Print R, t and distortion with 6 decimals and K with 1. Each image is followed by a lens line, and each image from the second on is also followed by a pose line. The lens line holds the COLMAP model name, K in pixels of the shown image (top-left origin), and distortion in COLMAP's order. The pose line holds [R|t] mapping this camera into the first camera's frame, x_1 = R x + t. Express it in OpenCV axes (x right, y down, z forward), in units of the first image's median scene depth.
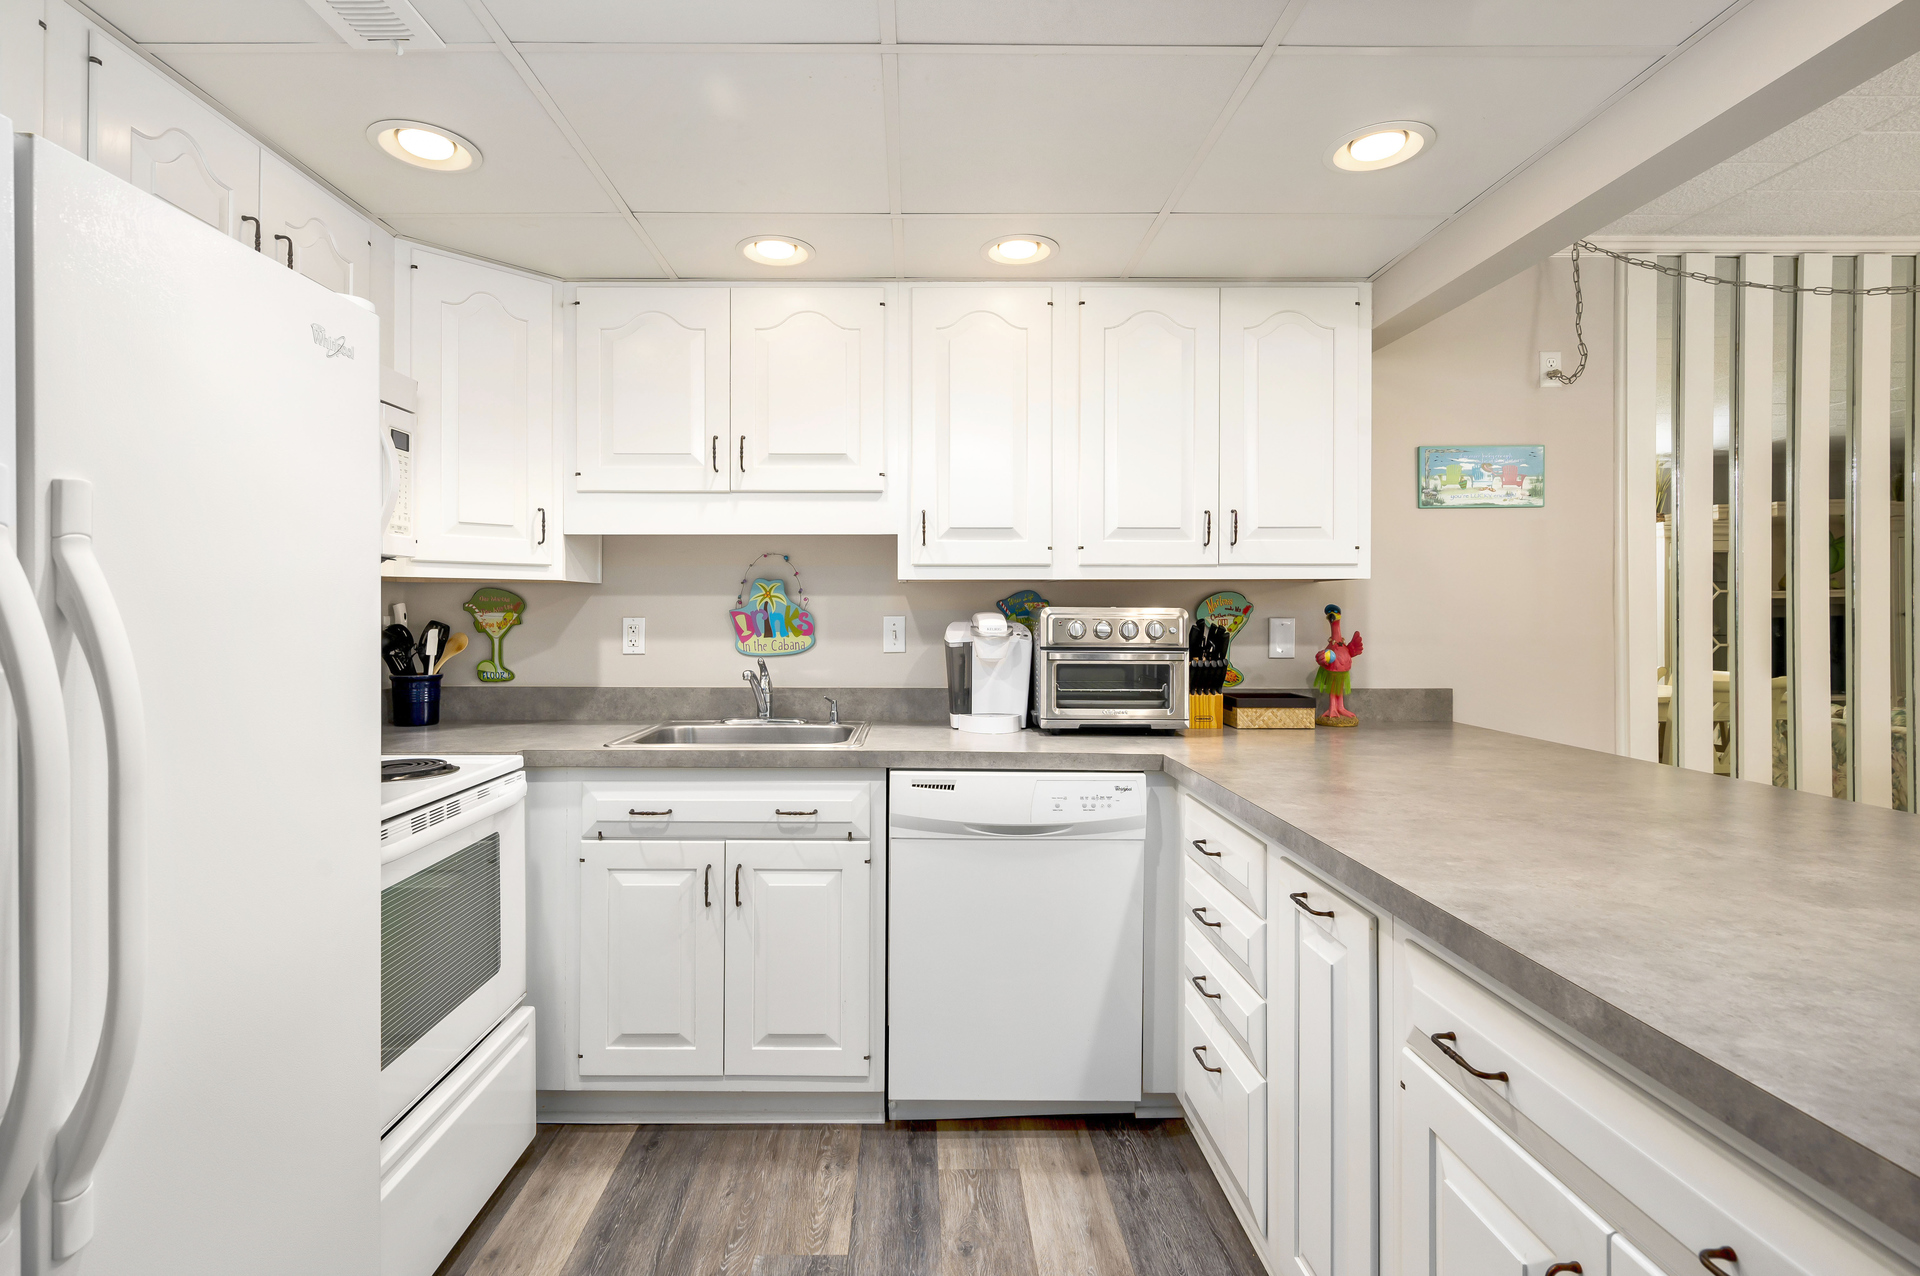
lens RADIAL K [[876.6, 0, 958.3], [0, 876.6, 627.4], [0, 0, 1]] dist [0.001755, -0.001110]
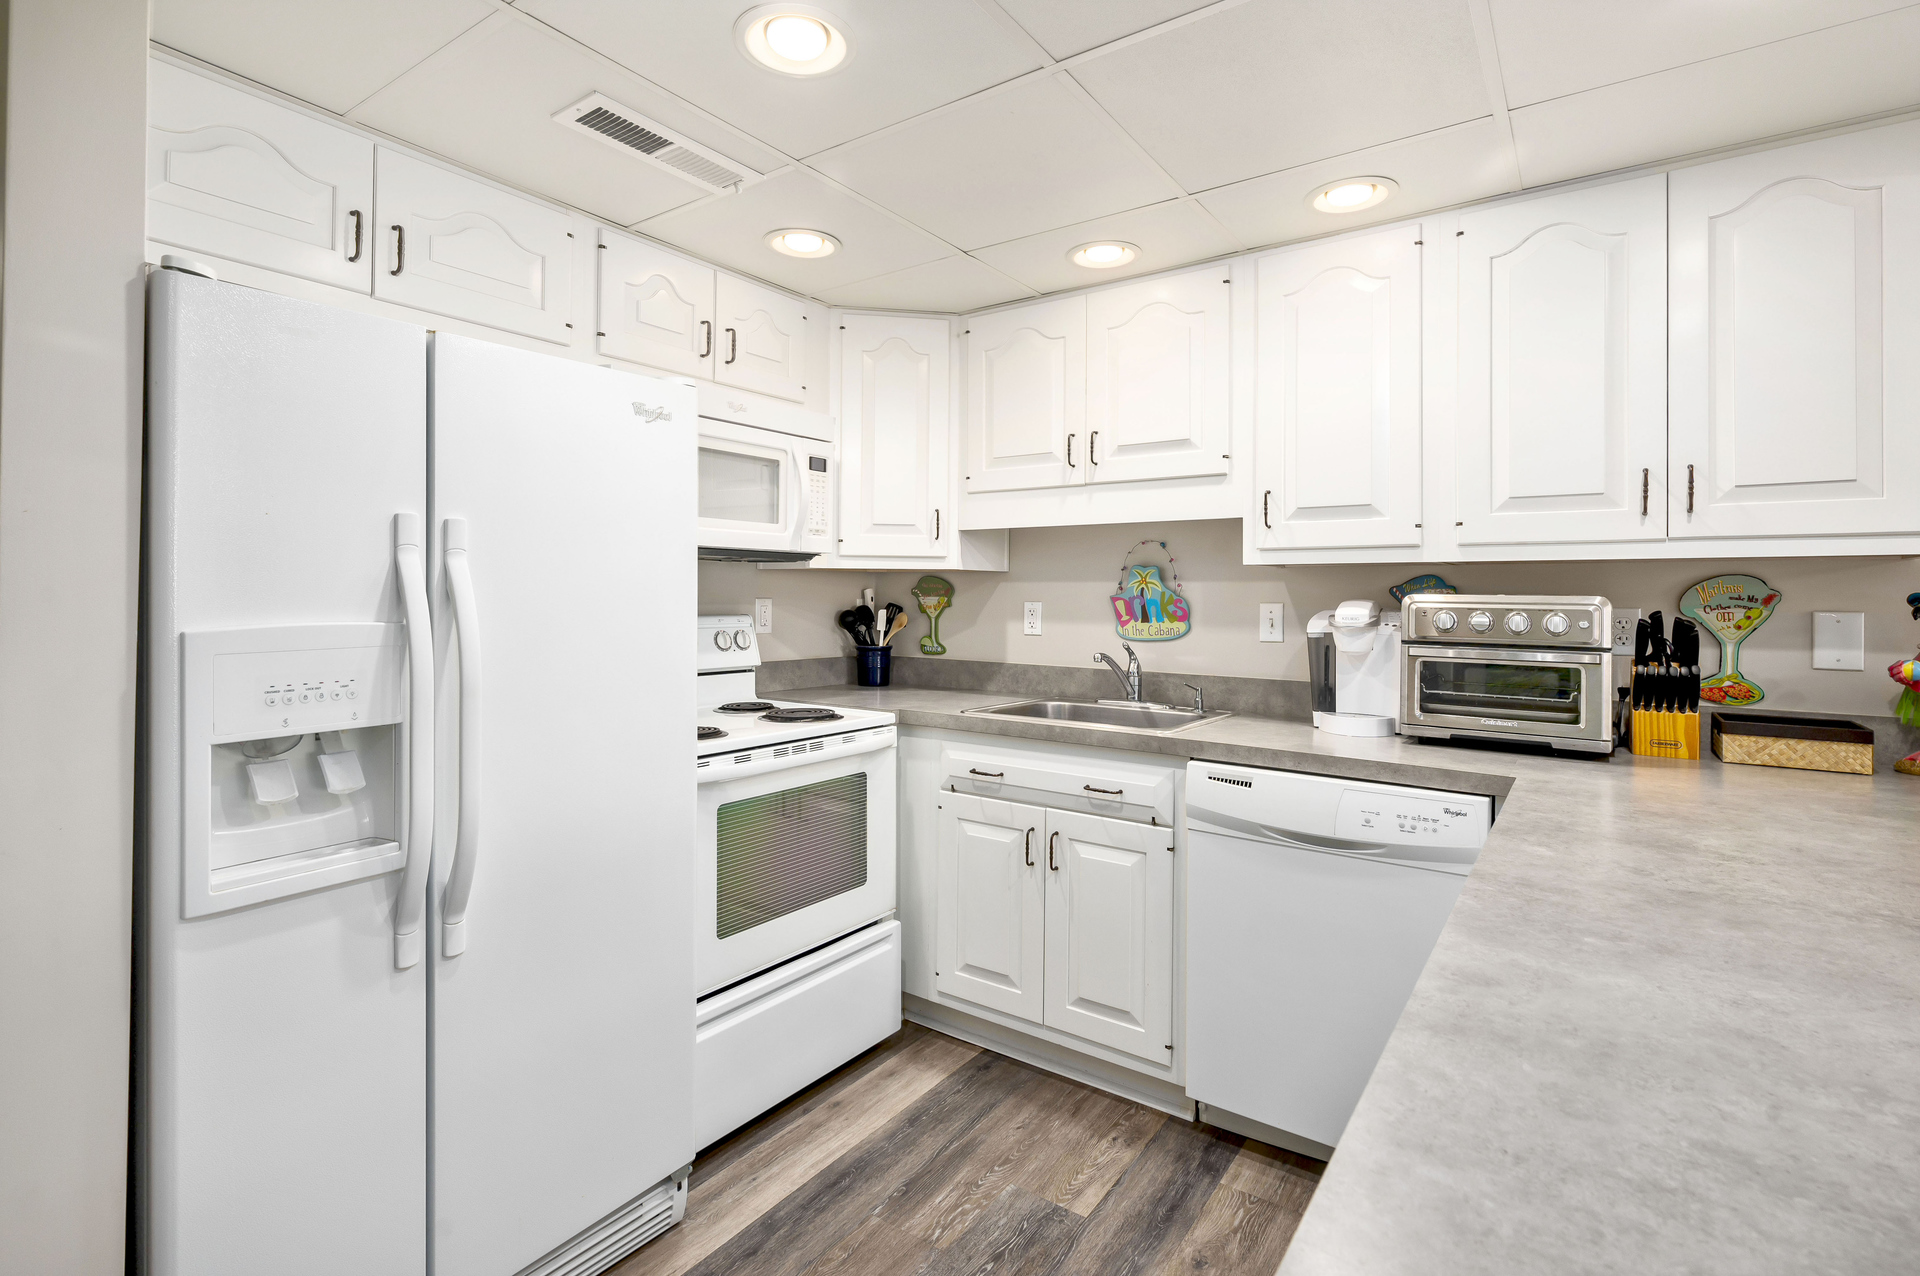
lens RADIAL K [[876.6, 0, 944.3], [0, 876.6, 604.4], [0, 0, 1]] dist [0.001755, -0.001110]
pose [[0.821323, 0.012130, -0.570335, 0.246913], [-0.017990, 0.999827, -0.004642, -0.001341], [0.570180, 0.014073, 0.821399, 0.032674]]
